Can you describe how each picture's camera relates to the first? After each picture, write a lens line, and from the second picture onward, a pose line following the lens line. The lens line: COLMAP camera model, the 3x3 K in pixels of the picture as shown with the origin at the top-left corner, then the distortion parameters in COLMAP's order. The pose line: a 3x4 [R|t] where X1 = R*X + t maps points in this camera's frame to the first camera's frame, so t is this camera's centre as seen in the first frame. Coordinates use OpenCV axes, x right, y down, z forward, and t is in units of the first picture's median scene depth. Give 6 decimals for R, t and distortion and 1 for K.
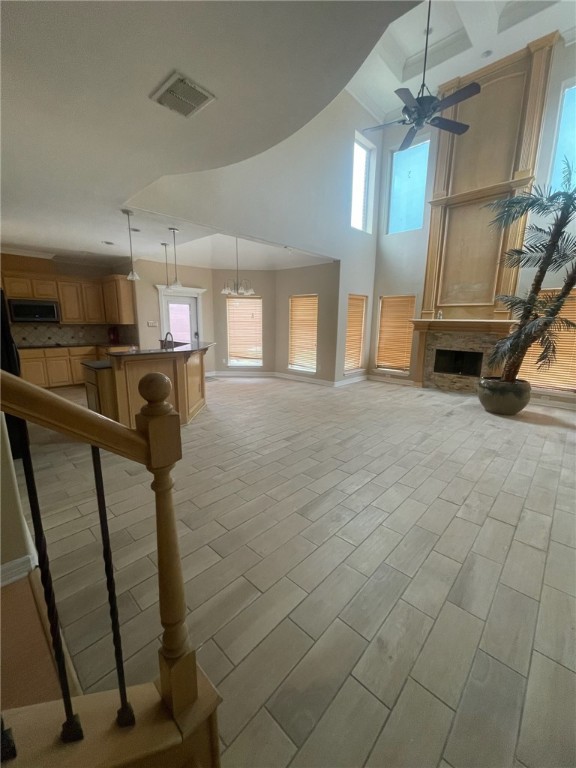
lens RADIAL K [[308.9, 0, 285.4], [0, 308.9, 381.9], [0, 0, 1]] dist [-0.002059, -0.000230]
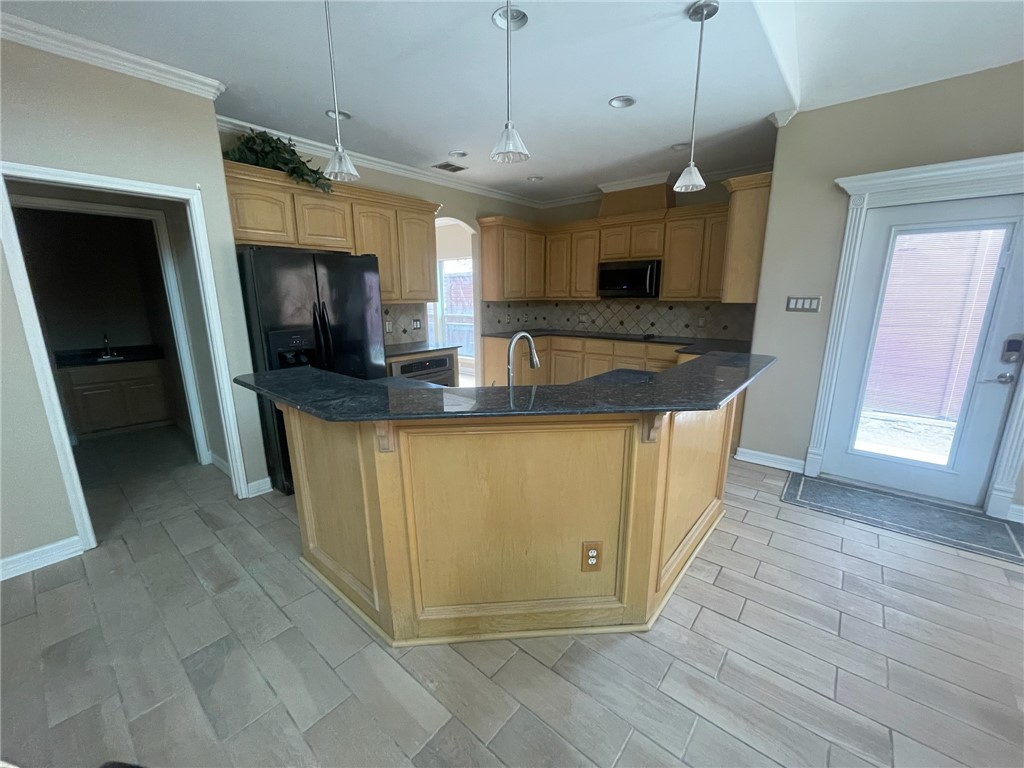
lens RADIAL K [[411.8, 0, 512.2], [0, 411.8, 386.7], [0, 0, 1]] dist [-0.002059, -0.000230]
pose [[0.060983, 0.212386, -0.975281, 0.028001], [-0.190258, 0.961658, 0.197523, -0.203798], [0.979838, 0.173509, 0.099053, 1.042299]]
